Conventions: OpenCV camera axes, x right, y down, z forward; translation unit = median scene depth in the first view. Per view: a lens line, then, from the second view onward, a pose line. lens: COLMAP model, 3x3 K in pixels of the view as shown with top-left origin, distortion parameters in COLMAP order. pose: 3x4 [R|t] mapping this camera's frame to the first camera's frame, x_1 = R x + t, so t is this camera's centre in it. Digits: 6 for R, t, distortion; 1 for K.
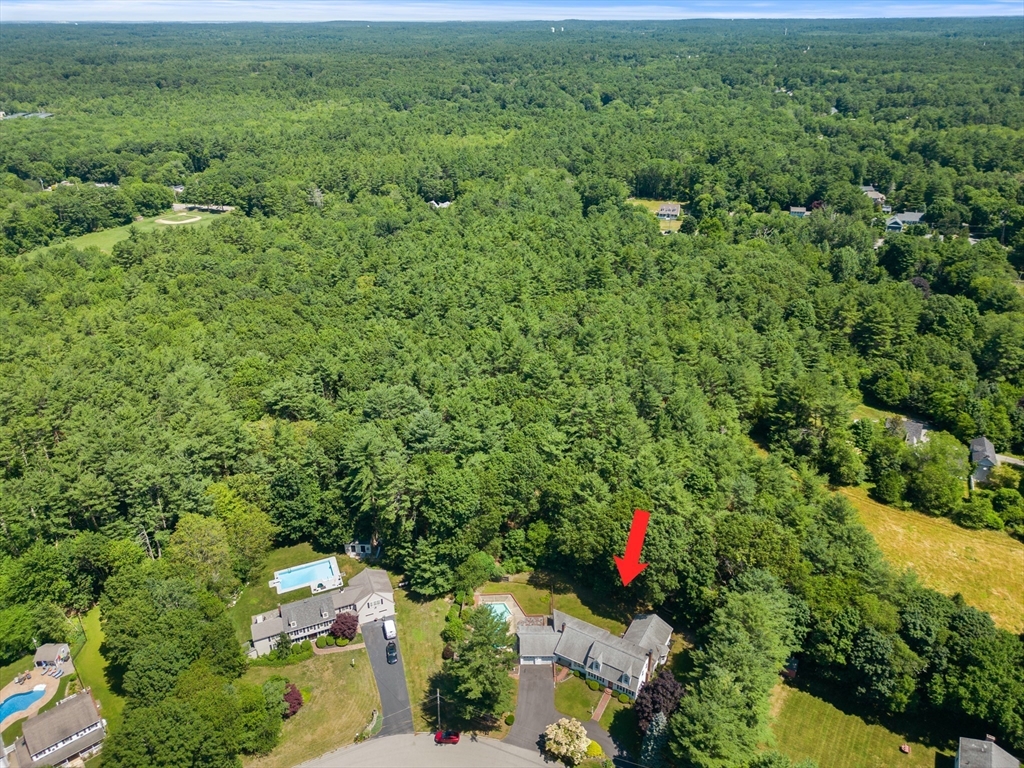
lens RADIAL K [[717.9, 0, 512.5], [0, 717.9, 384.5], [0, 0, 1]] dist [0.038555, 0.000494]
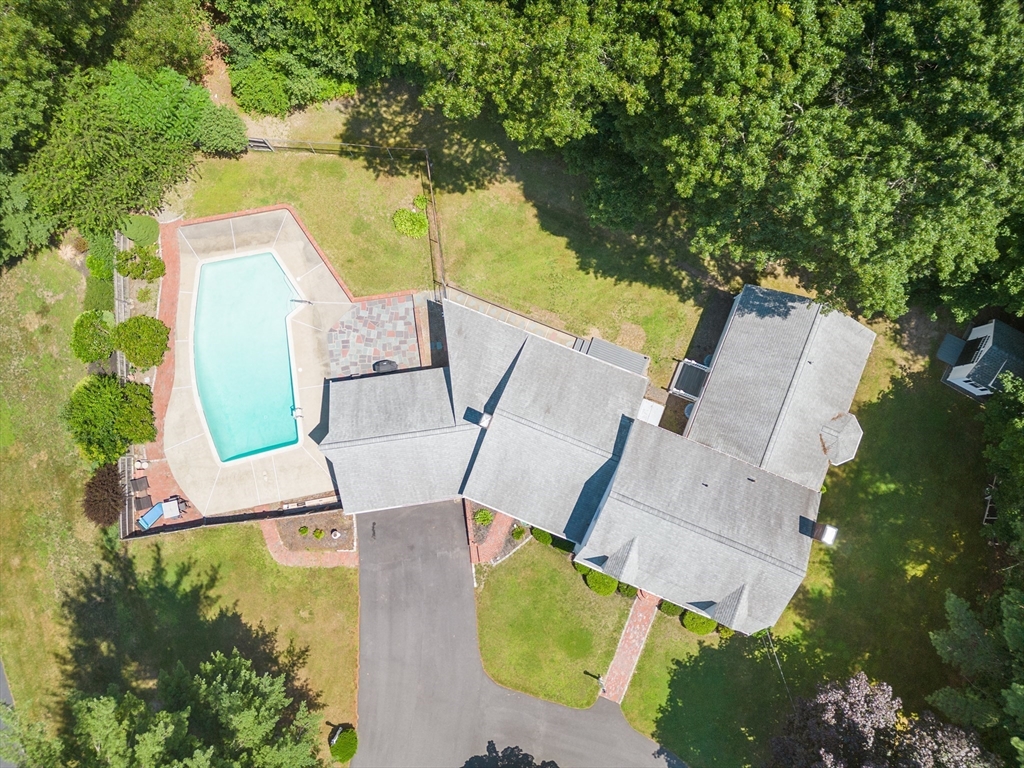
lens RADIAL K [[717.9, 0, 514.0], [0, 717.9, 383.6], [0, 0, 1]] dist [0.038555, 0.000494]
pose [[0.989981, -0.140366, 0.015349, 0.074037], [0.063687, 0.540884, 0.838683, 0.101010], [-0.126025, -0.829302, 0.544404, 0.811772]]
